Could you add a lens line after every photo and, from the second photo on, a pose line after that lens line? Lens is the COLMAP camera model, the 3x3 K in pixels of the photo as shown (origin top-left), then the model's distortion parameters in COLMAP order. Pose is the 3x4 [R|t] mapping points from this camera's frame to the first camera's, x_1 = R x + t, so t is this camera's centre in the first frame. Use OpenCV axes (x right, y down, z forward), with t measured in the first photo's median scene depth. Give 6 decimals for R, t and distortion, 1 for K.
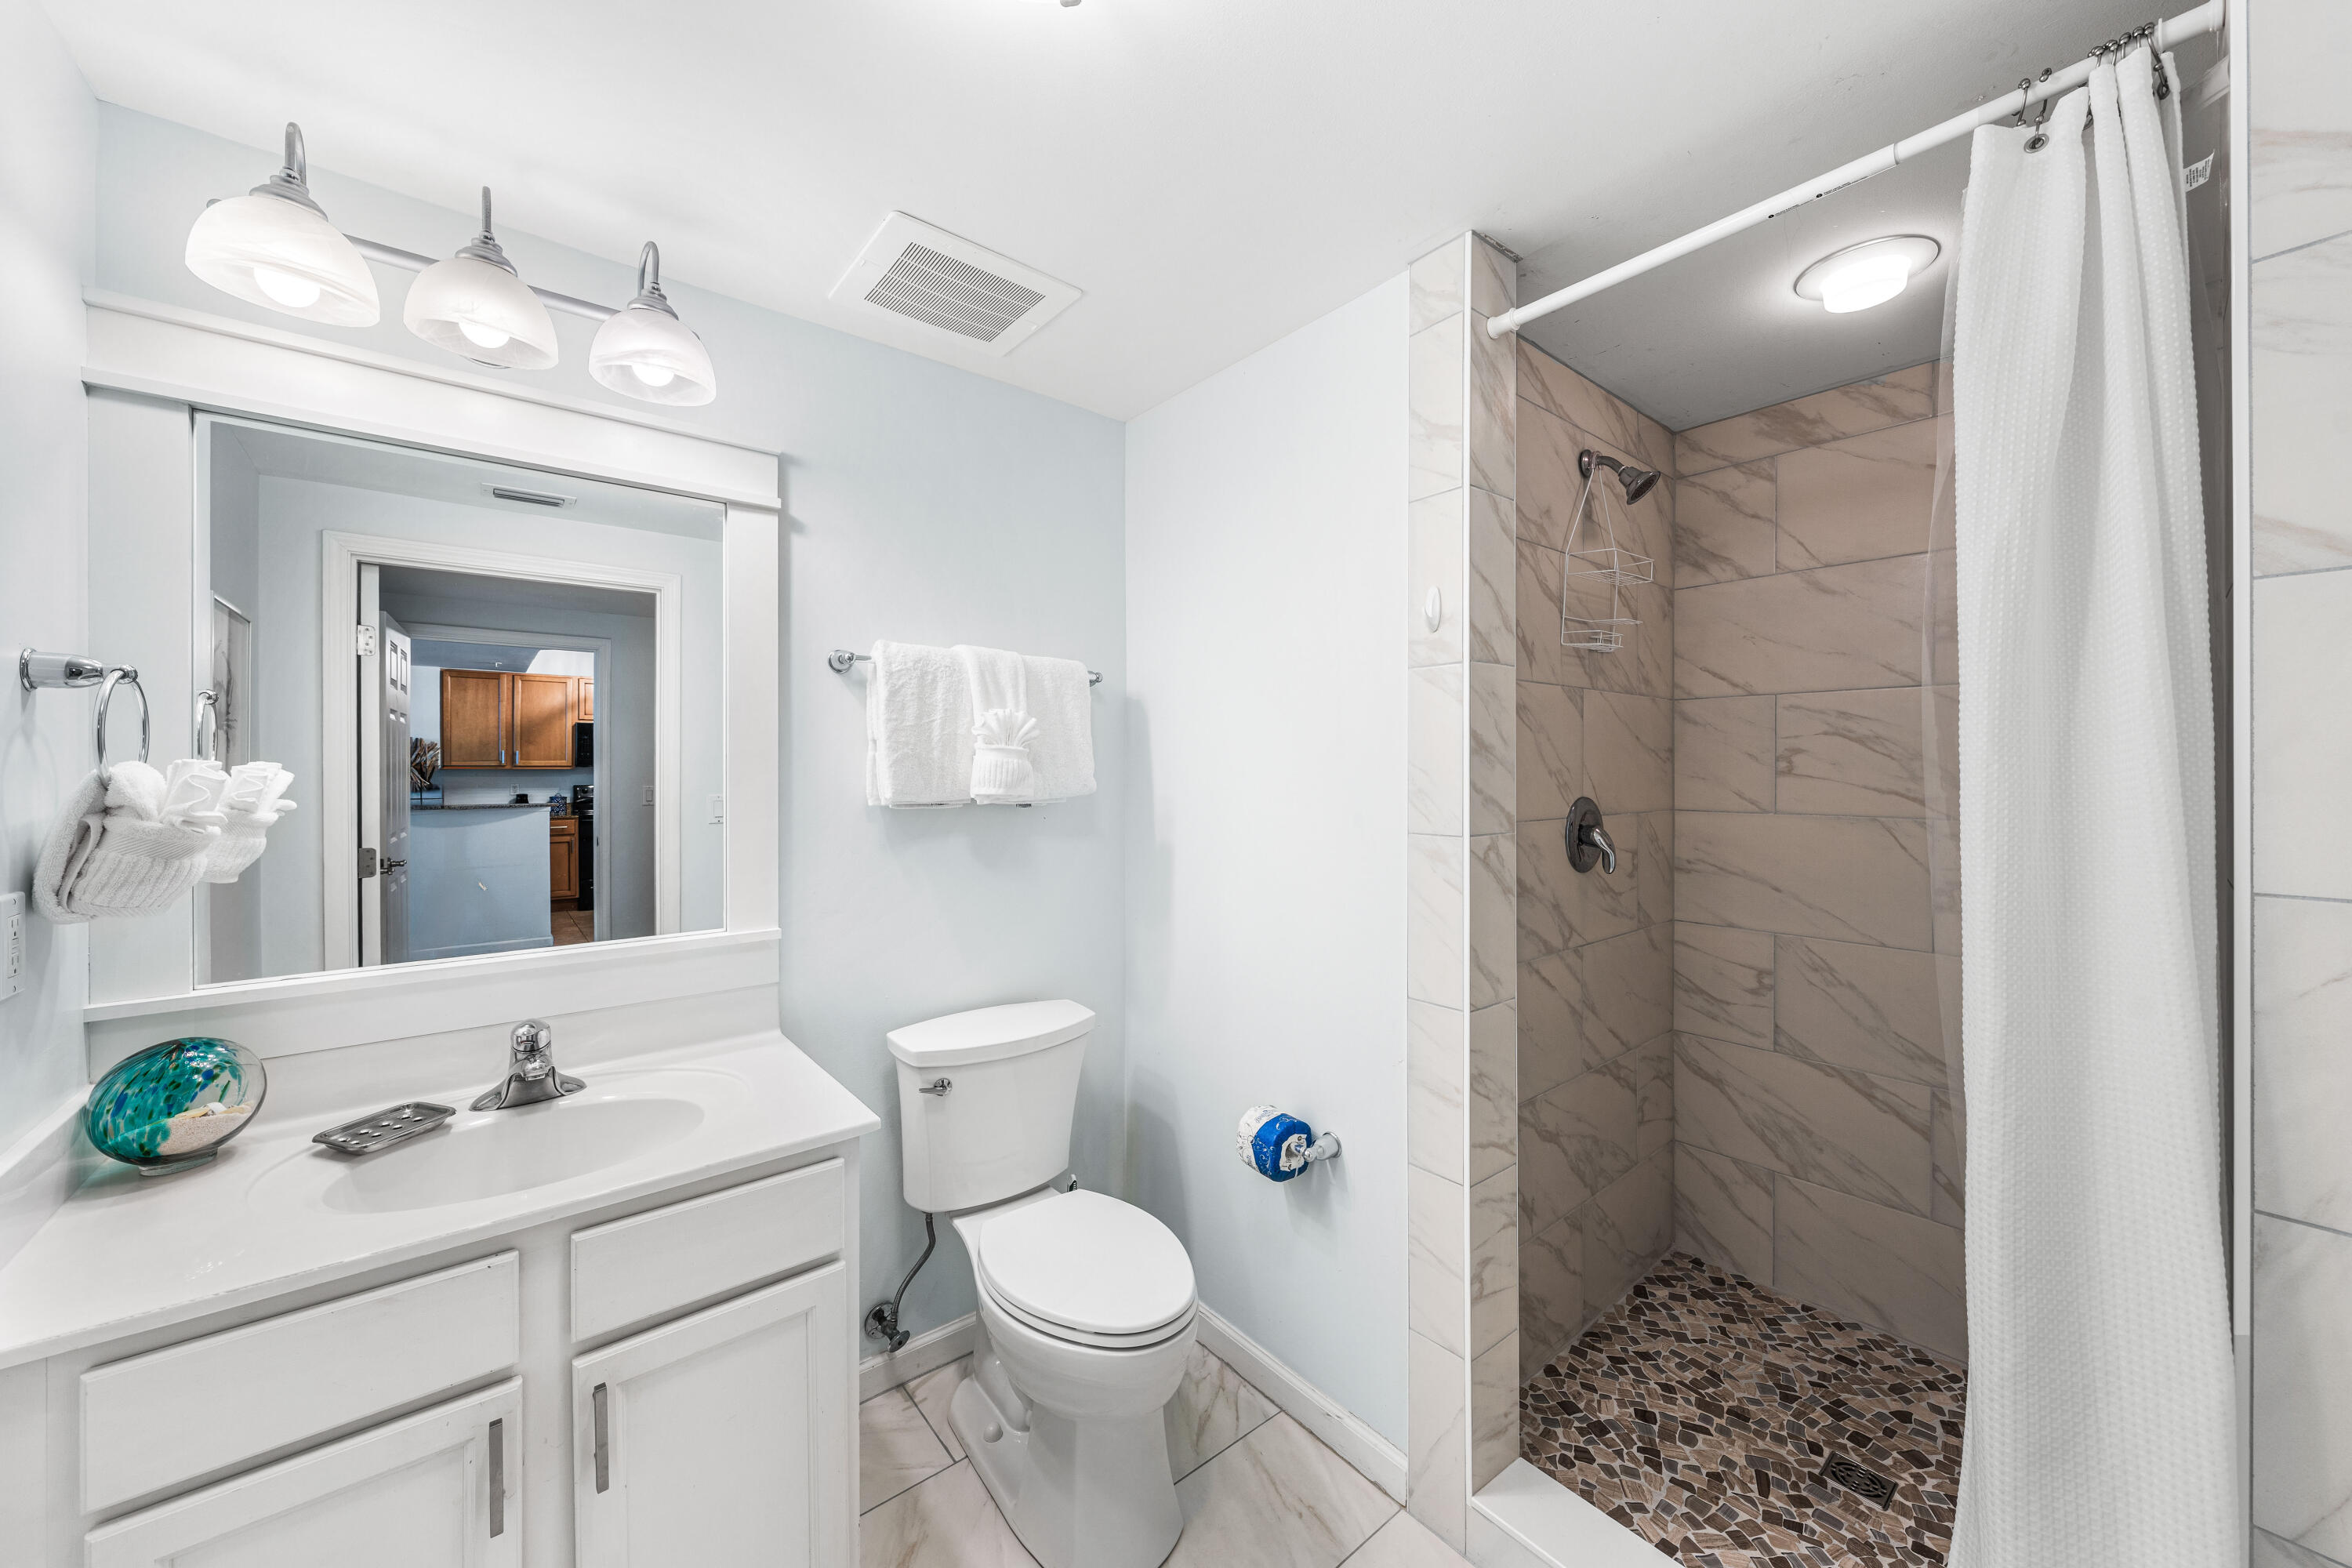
lens RADIAL K [[850.5, 0, 1166.0], [0, 850.5, 766.3], [0, 0, 1]] dist [-0.001114, -0.000304]
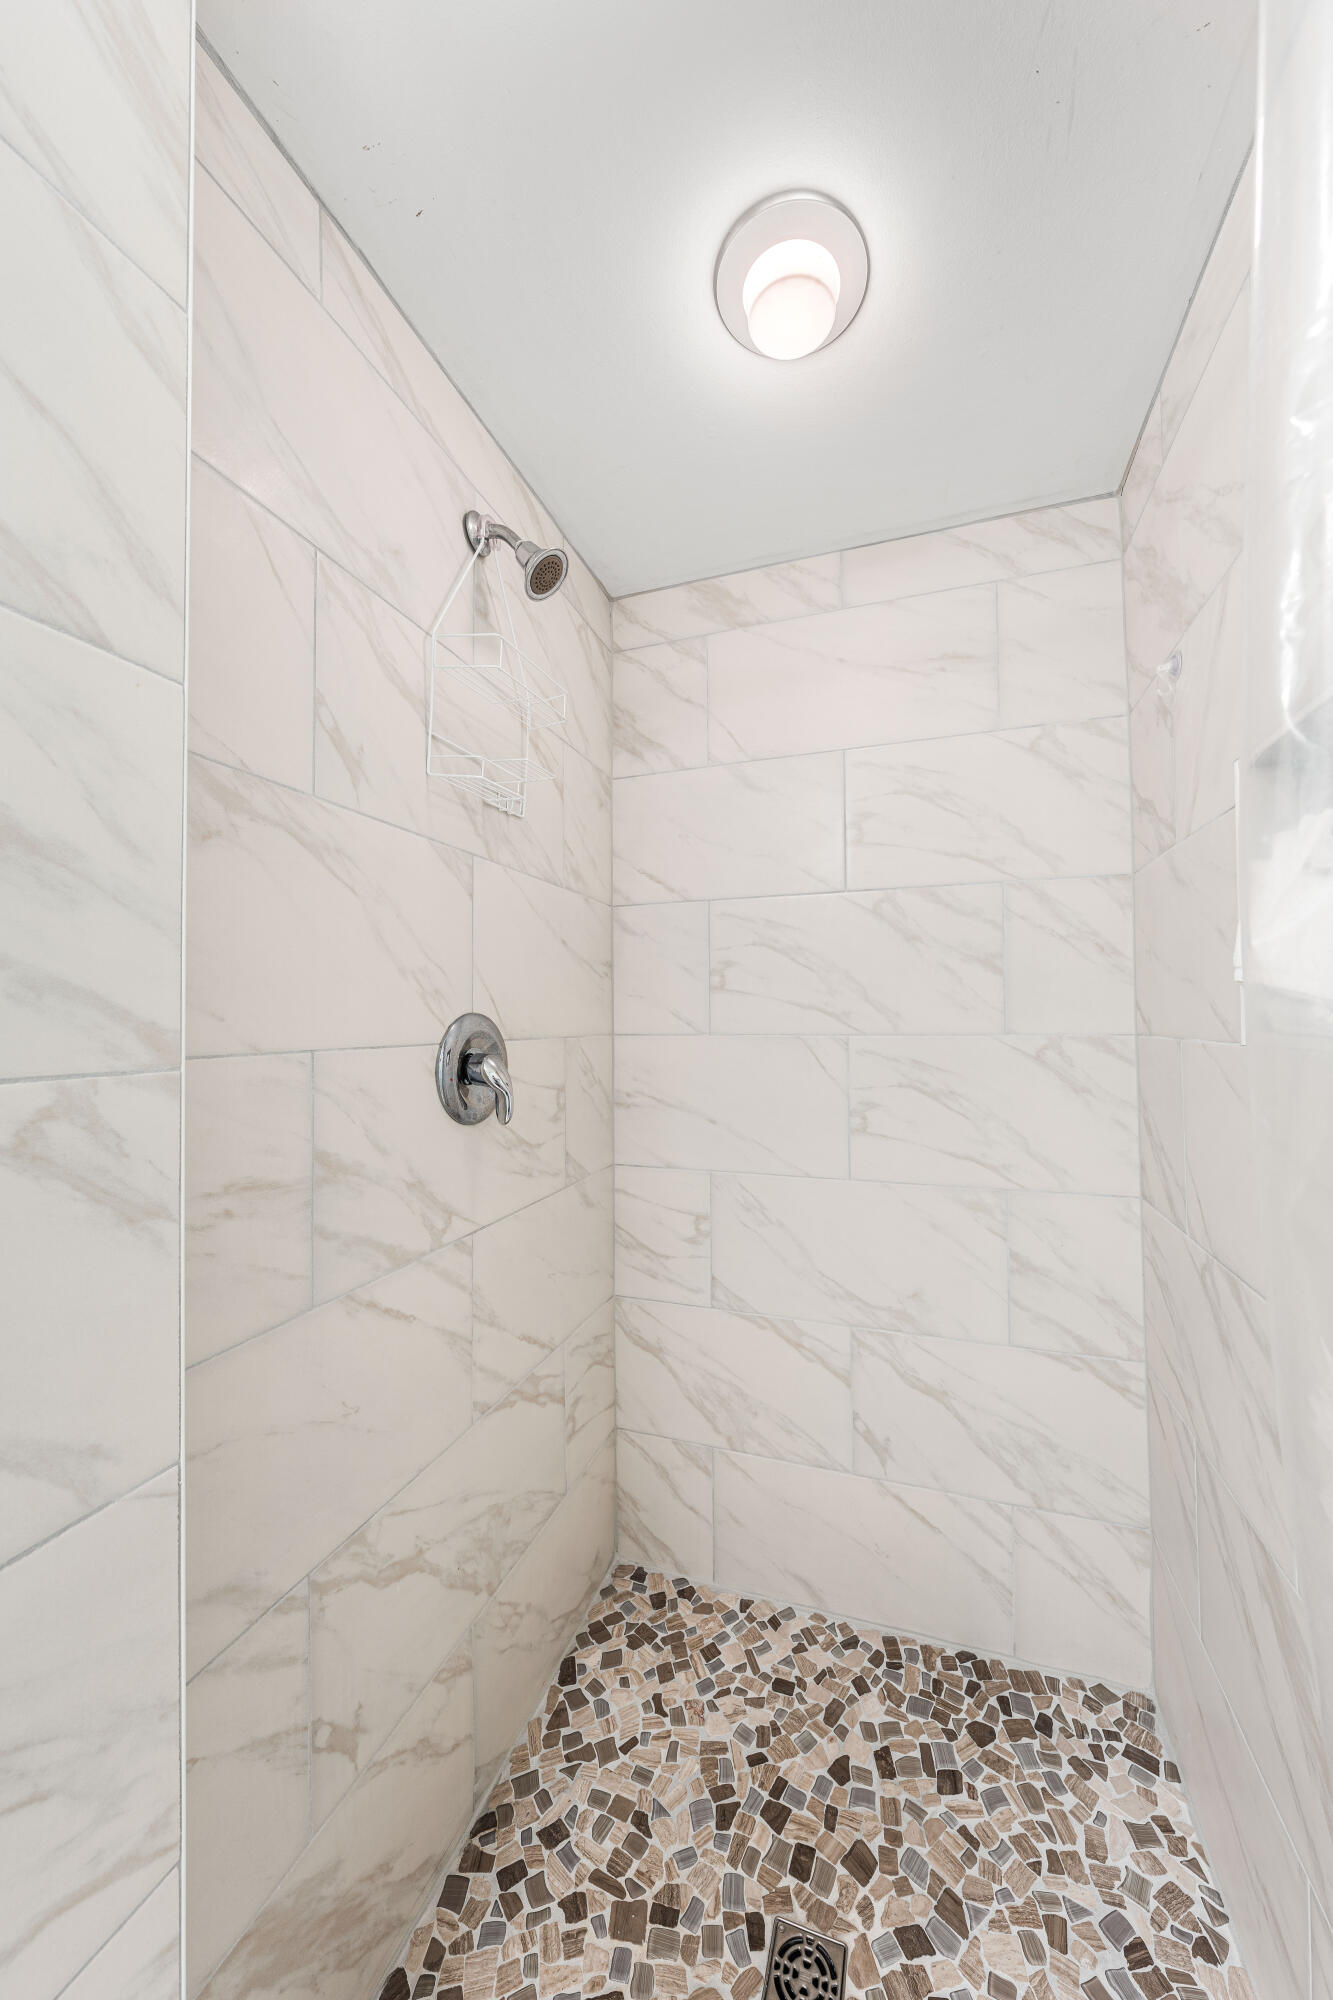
lens RADIAL K [[711.8, 0, 666.5], [0, 711.8, 1000.0], [0, 0, 1]] dist [-0.000190, -0.000021]
pose [[0.858237, 0.005255, 0.513226, 0.320744], [0.008146, 0.999682, -0.023859, 0.039222], [-0.513188, 0.024657, 0.857922, 0.416833]]
